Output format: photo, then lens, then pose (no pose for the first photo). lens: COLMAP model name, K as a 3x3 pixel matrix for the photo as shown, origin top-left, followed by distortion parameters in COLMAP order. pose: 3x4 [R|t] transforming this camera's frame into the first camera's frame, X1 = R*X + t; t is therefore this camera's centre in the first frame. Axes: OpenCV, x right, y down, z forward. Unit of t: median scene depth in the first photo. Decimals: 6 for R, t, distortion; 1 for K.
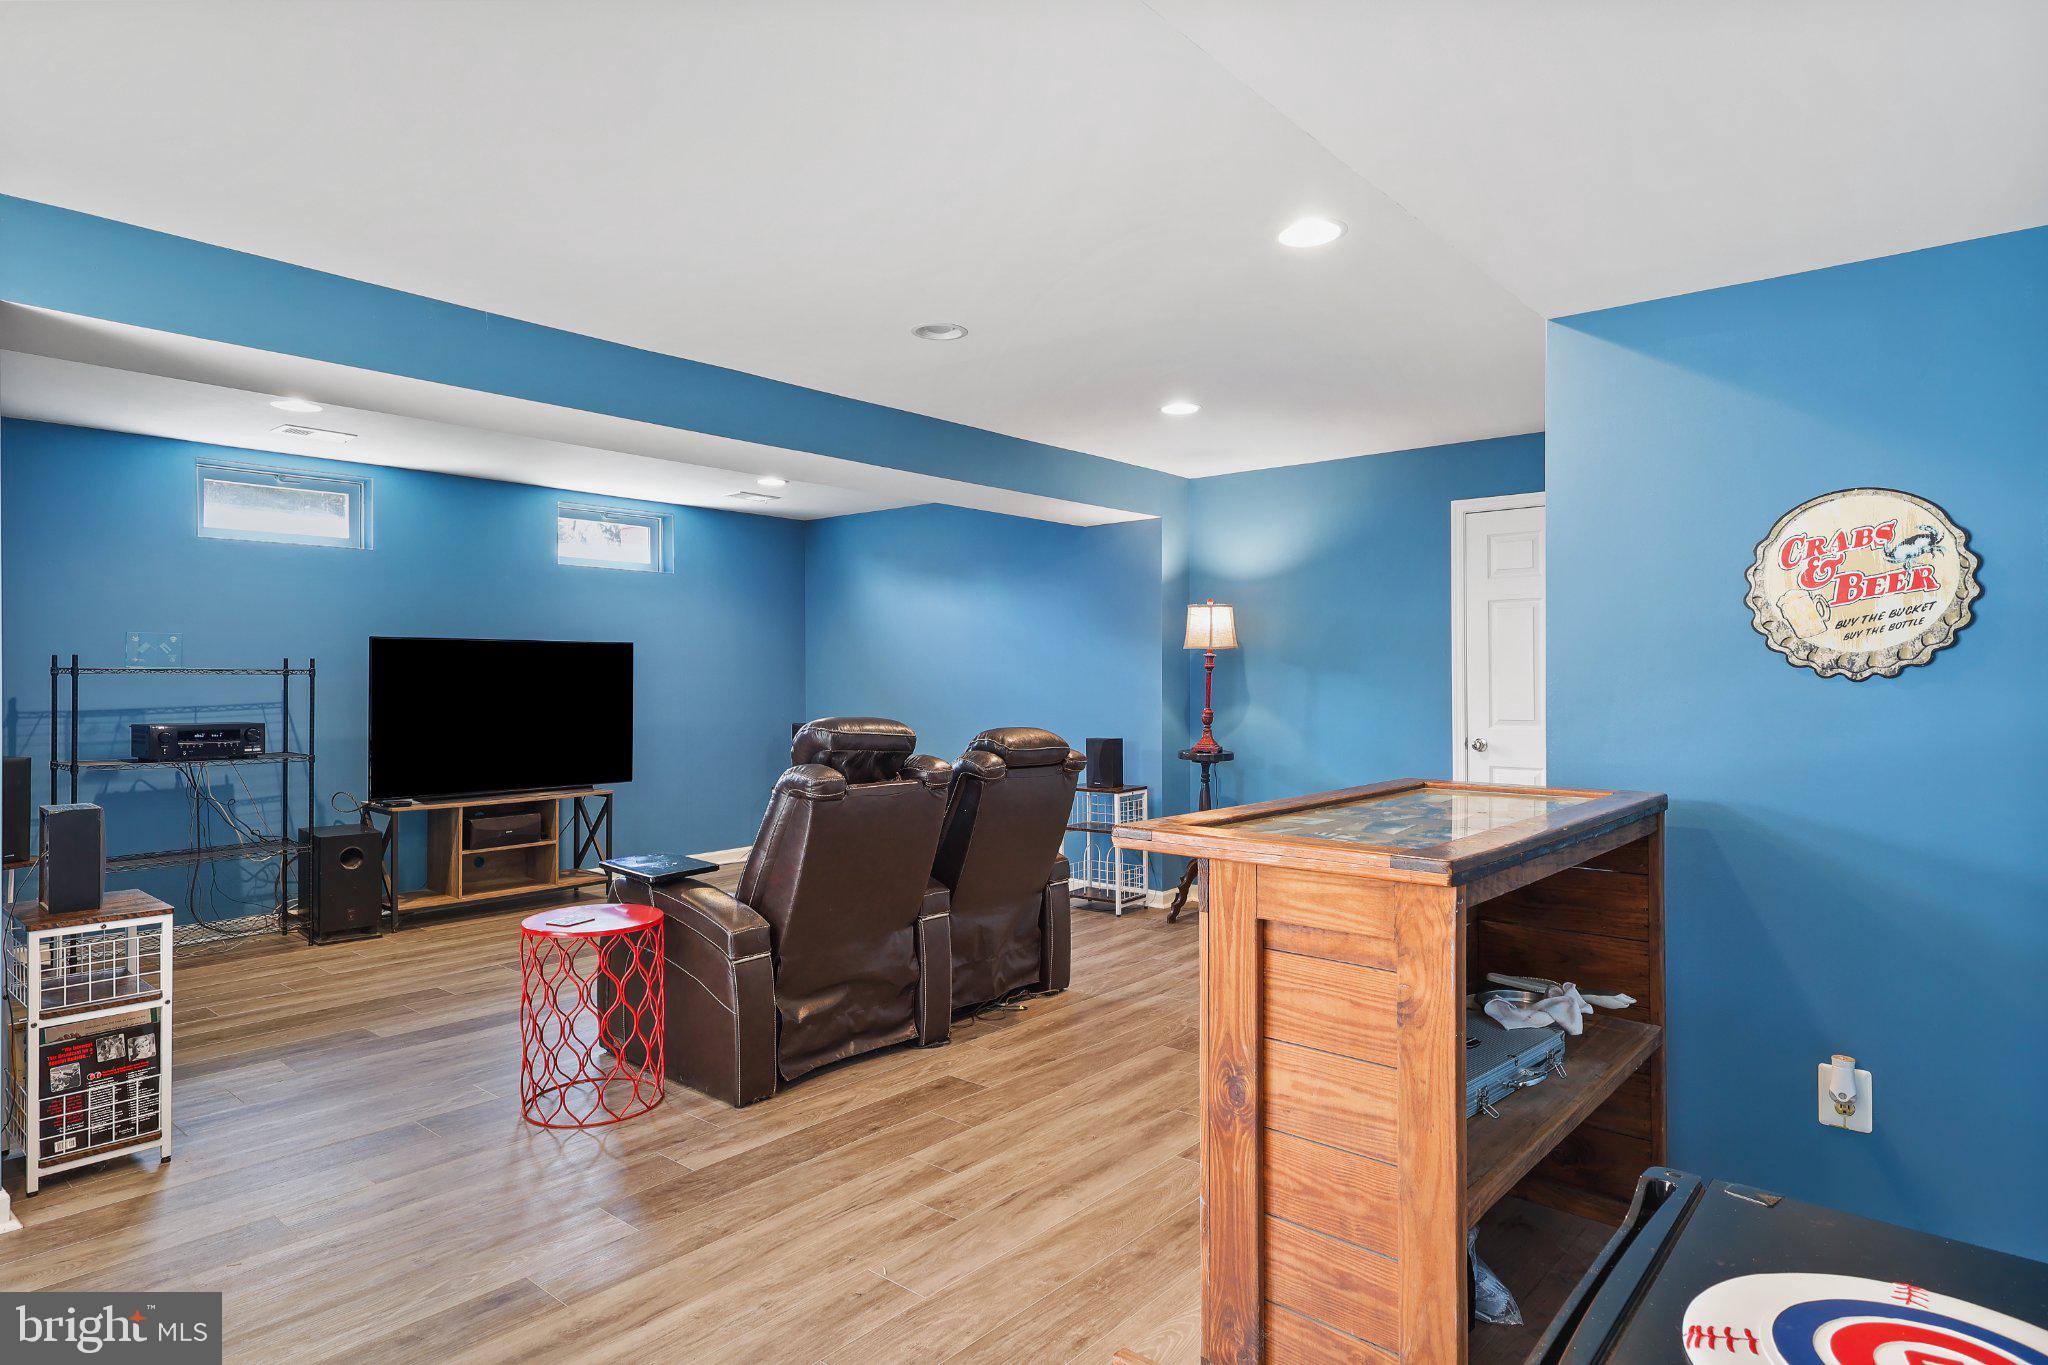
lens RADIAL K [[1152.5, 0, 1024.0], [0, 1152.5, 682.5], [0, 0, 1]] dist [0.001089, 0.000383]
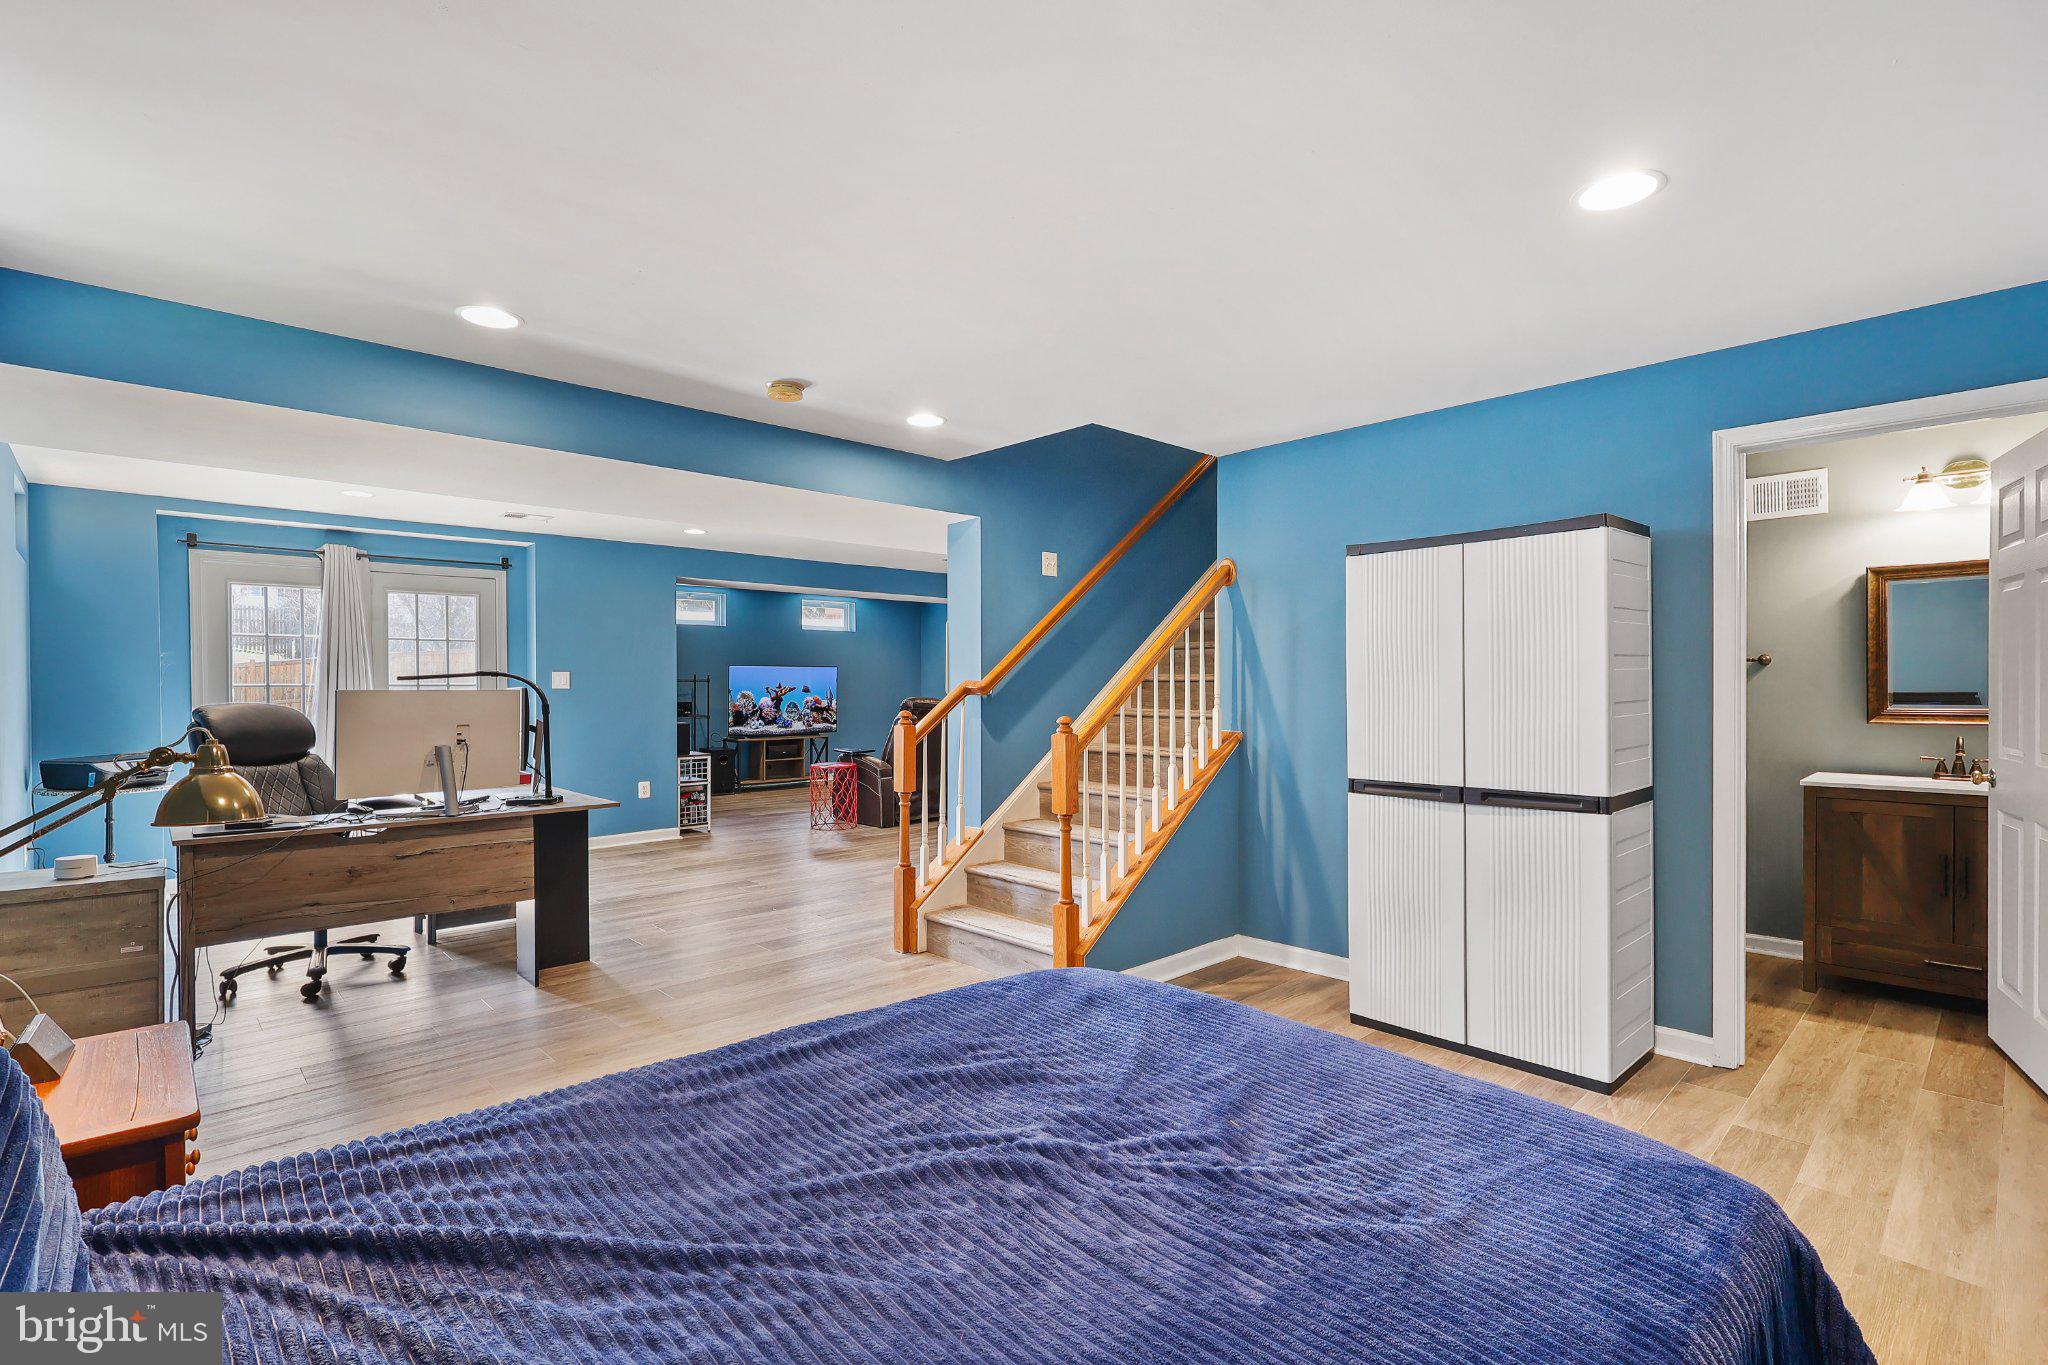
lens RADIAL K [[943.8, 0, 1010.0], [0, 943.8, 678.7], [0, 0, 1]] dist [-0.024115, 0.000141]
pose [[0.992021, -0.007331, -0.125860, 0.356162], [0.006540, 0.999956, -0.006695, 0.006805], [0.125903, 0.005818, 0.992025, -1.254272]]
